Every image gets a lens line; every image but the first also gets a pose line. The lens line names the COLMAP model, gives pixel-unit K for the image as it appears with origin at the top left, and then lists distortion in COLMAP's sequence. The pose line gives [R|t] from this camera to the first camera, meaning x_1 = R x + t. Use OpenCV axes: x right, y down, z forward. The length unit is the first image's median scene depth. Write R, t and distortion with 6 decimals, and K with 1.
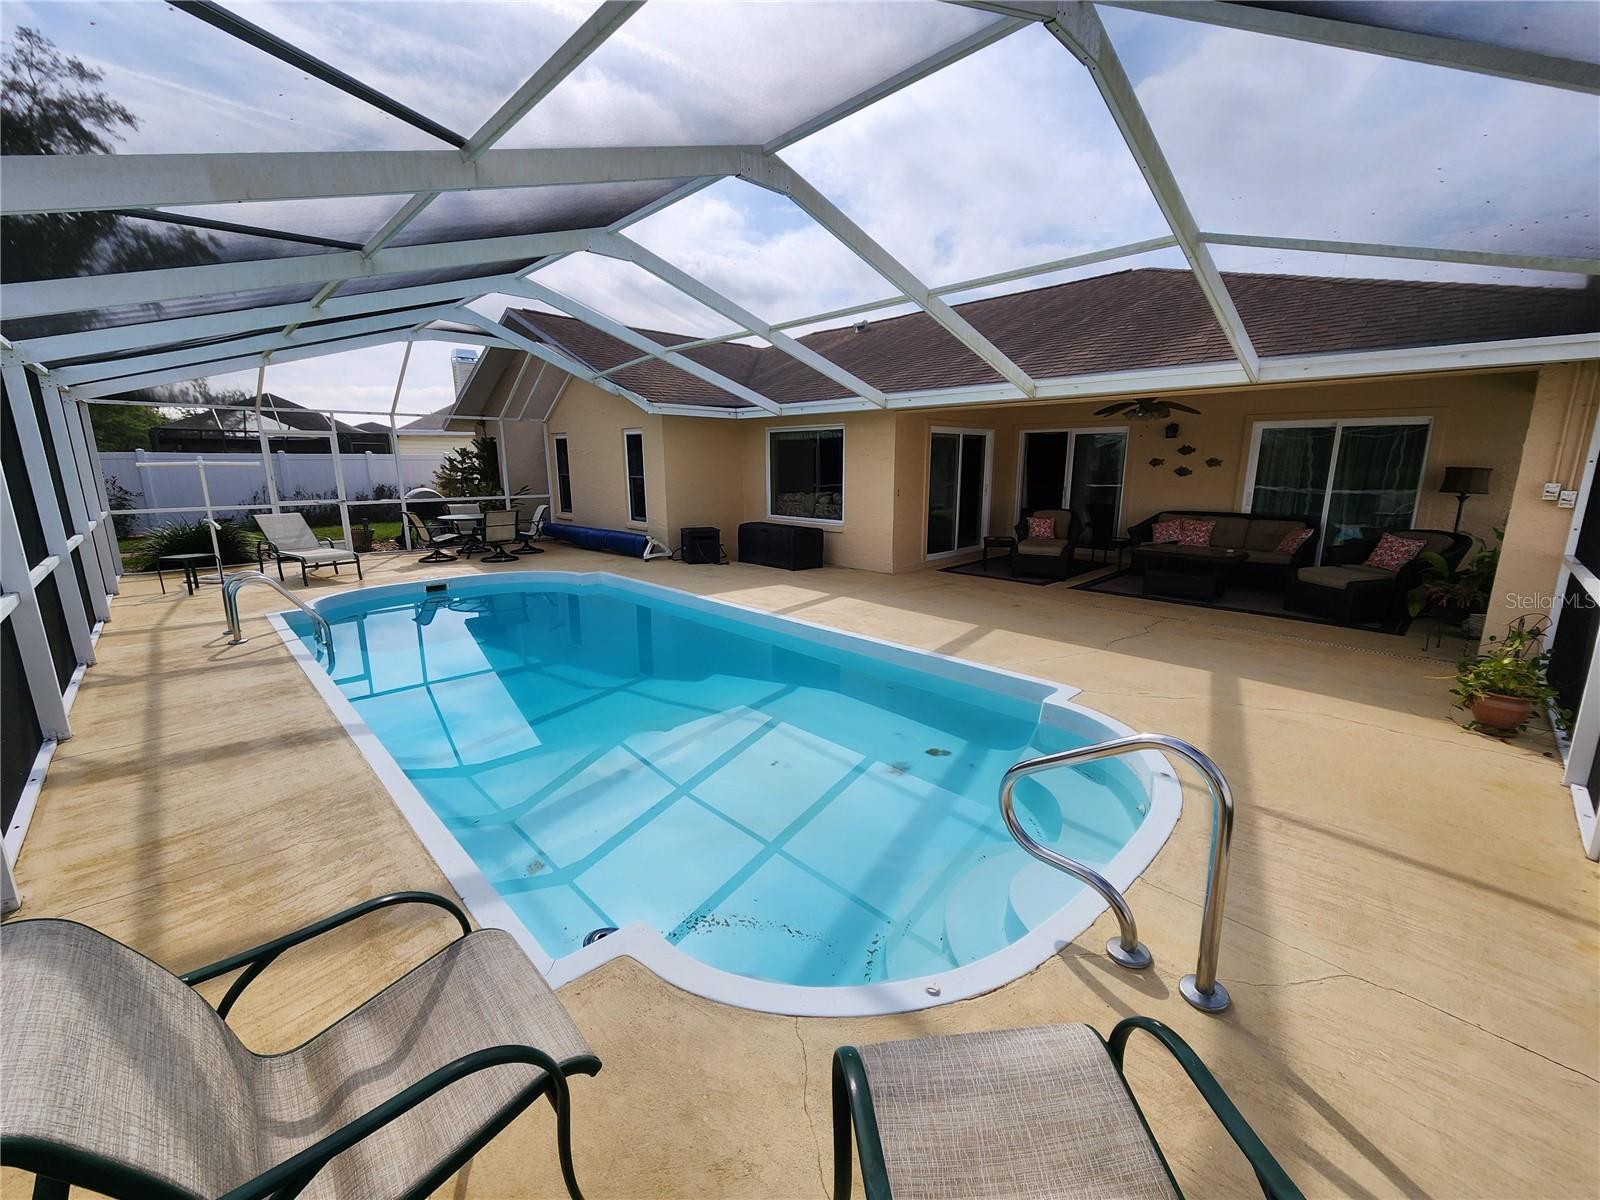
lens RADIAL K [[657.0, 0, 804.3], [0, 657.0, 603.5], [0, 0, 1]] dist [0.000482, -0.000126]
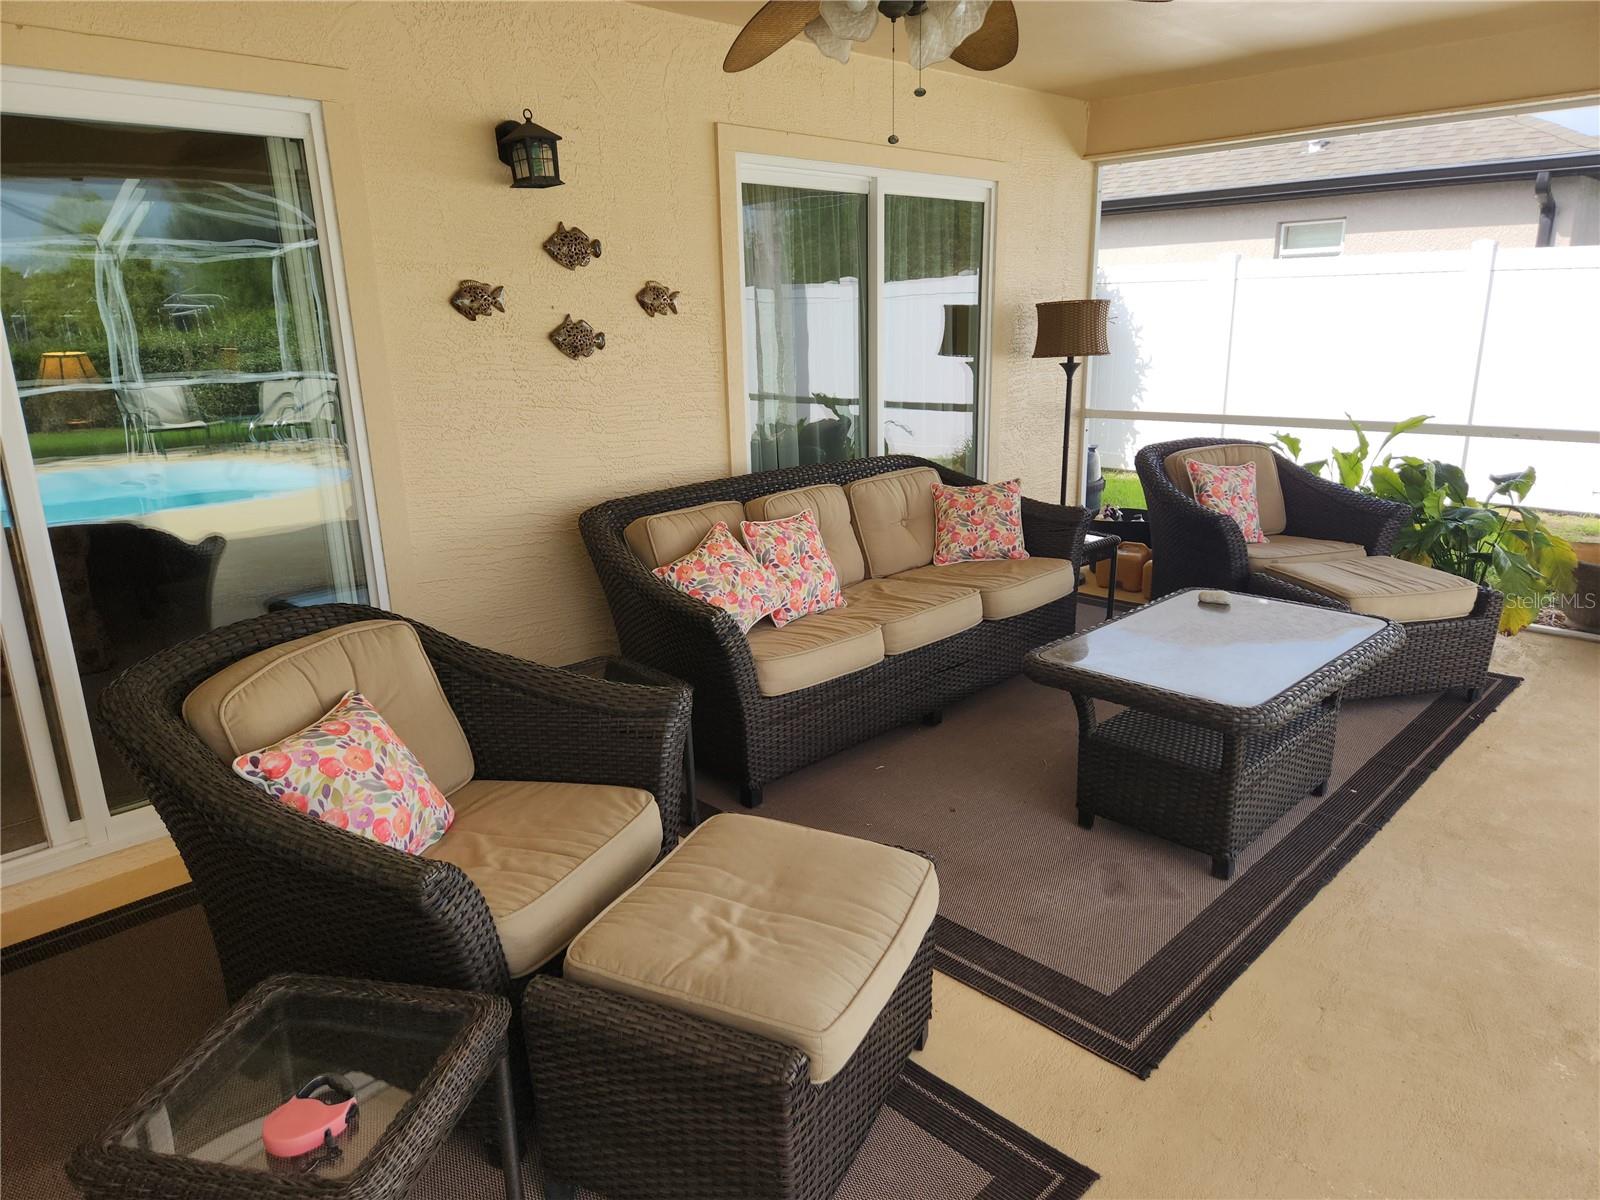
lens RADIAL K [[1063.4, 0, 794.8], [0, 1063.4, 607.3], [0, 0, 1]] dist [0.057699, -0.040676]
pose [[-0.019967, -0.268945, 0.962949, 0.168897], [0.236307, 0.934583, 0.265922, -0.195873], [-0.971473, 0.232861, 0.044892, 0.936492]]
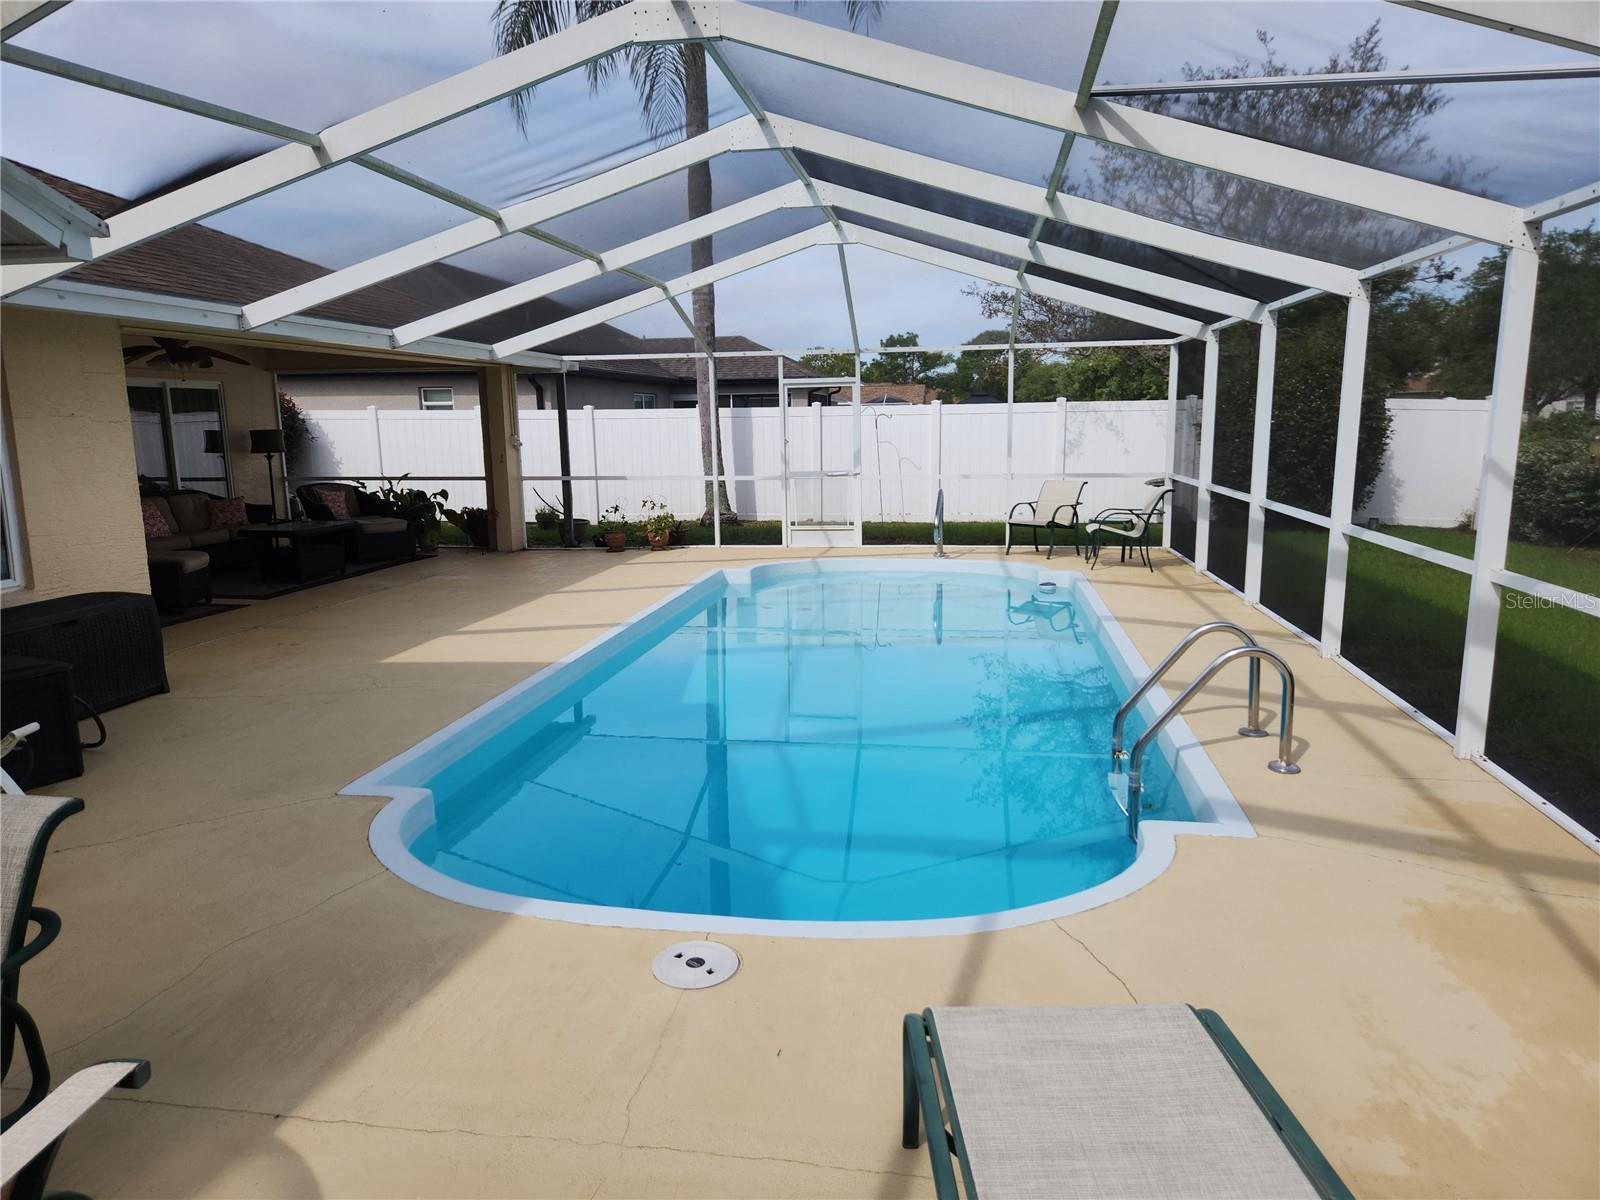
lens RADIAL K [[1063.4, 0, 815.3], [0, 1063.4, 607.0], [0, 0, 1]] dist [0.057699, -0.040676]
pose [[-0.610546, -0.134660, 0.780448, -0.776794], [0.174297, 0.938432, 0.298272, -0.237193], [-0.772563, 0.318139, -0.549485, 1.065489]]
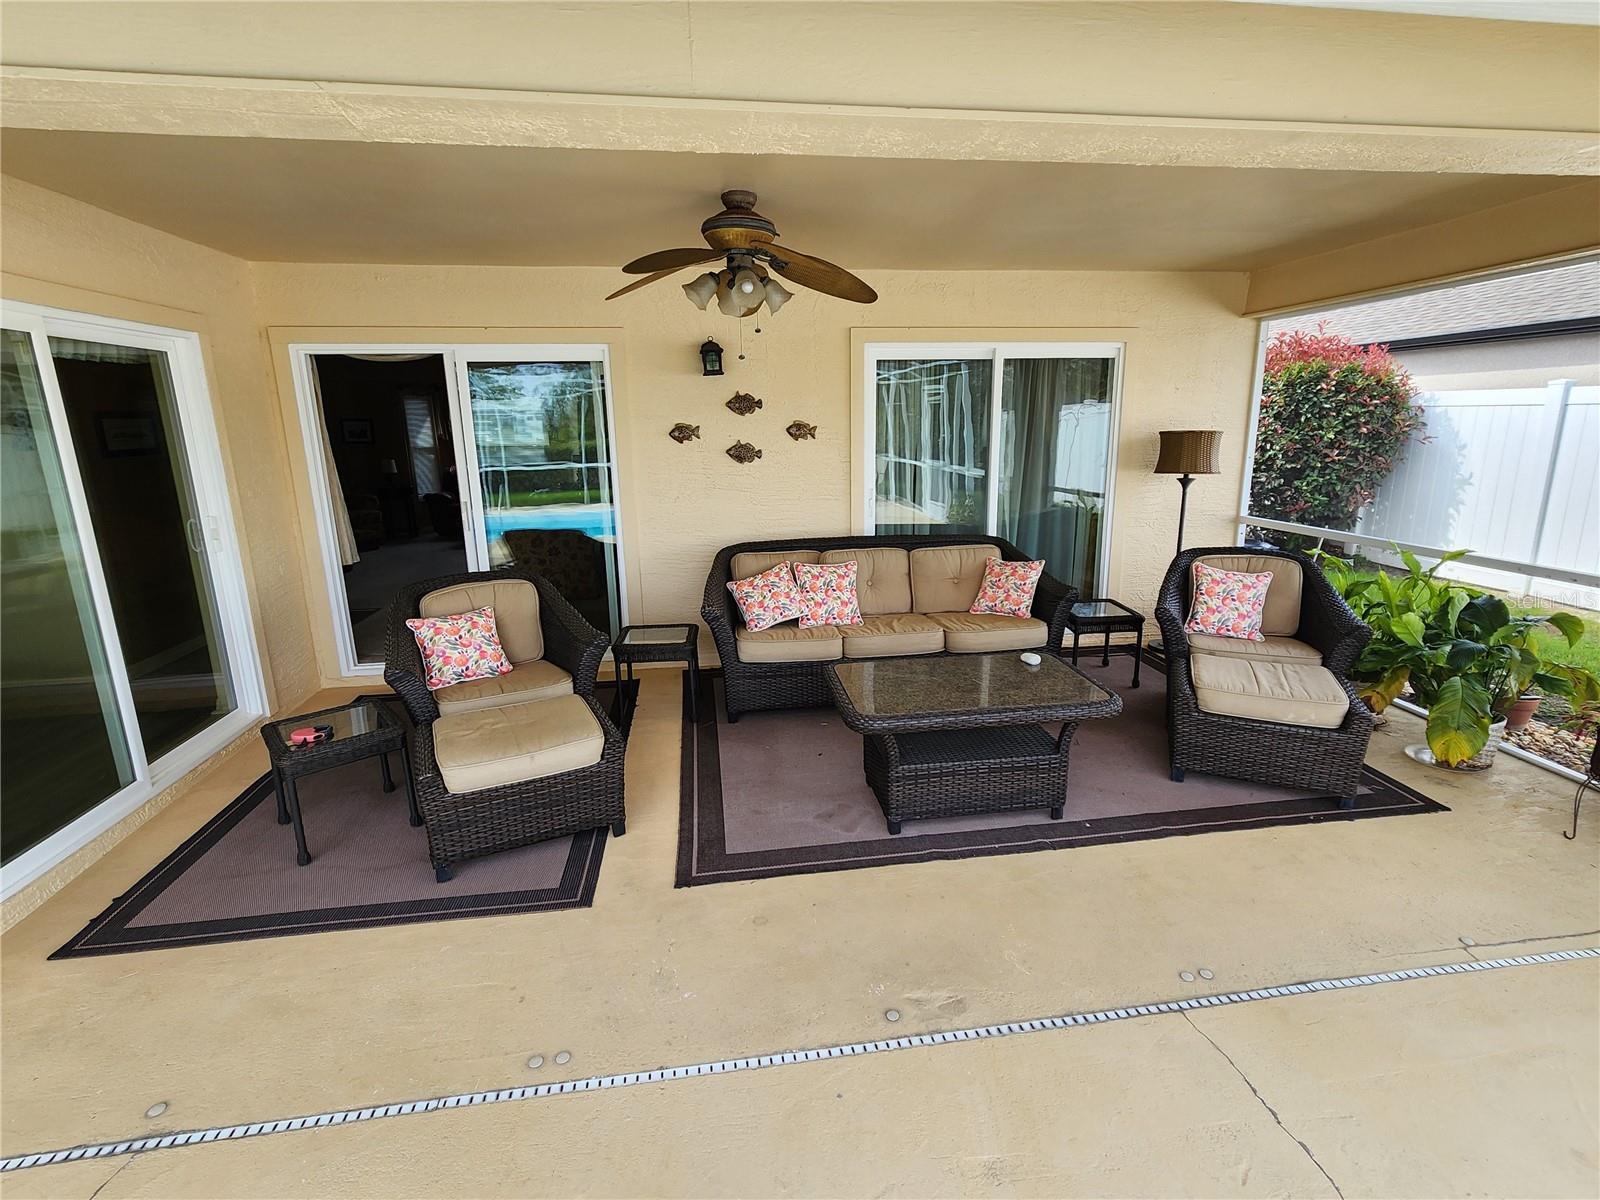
lens RADIAL K [[741.0, 0, 788.1], [0, 741.0, 590.4], [0, 0, 1]] dist [-0.001334, 0.000591]
pose [[0.589718, -0.189685, 0.785018, 0.187872], [0.190196, 0.977306, 0.093270, -0.152702], [-0.784894, 0.094304, 0.612412, 0.688000]]
